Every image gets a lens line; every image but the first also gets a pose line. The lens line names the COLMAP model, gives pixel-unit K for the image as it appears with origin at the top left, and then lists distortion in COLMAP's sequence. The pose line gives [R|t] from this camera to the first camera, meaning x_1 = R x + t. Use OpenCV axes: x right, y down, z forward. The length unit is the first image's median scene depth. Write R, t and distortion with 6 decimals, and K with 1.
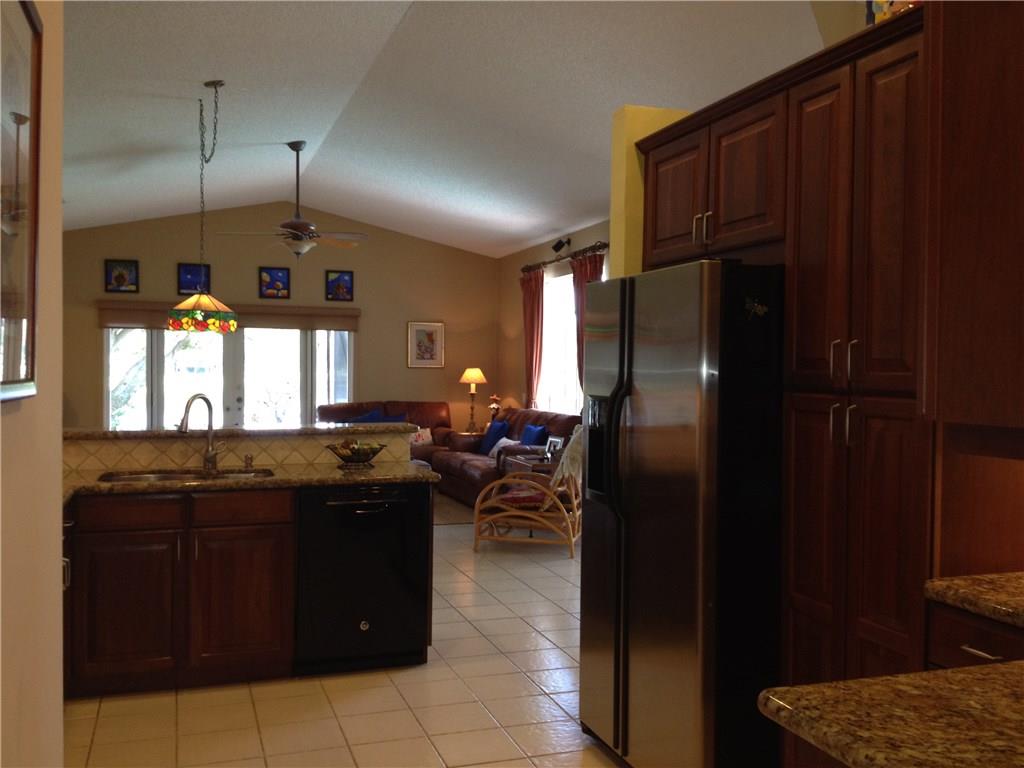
lens RADIAL K [[957.8, 0, 509.9], [0, 957.8, 387.8], [0, 0, 1]] dist [0.177129, -0.336124]
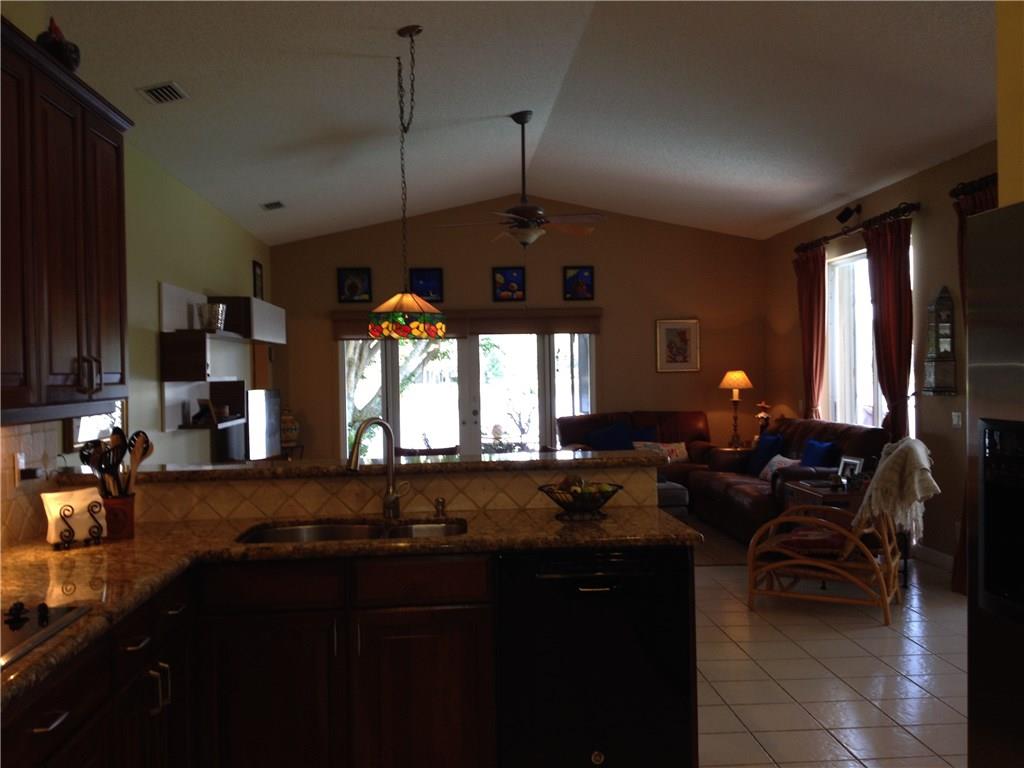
lens RADIAL K [[957.8, 0, 509.9], [0, 957.8, 387.8], [0, 0, 1]] dist [0.177129, -0.336124]
pose [[0.965631, -0.023788, -0.258827, -0.012675], [0.022612, 0.999716, -0.007518, -0.004603], [0.258932, 0.001407, 0.965895, 0.155874]]
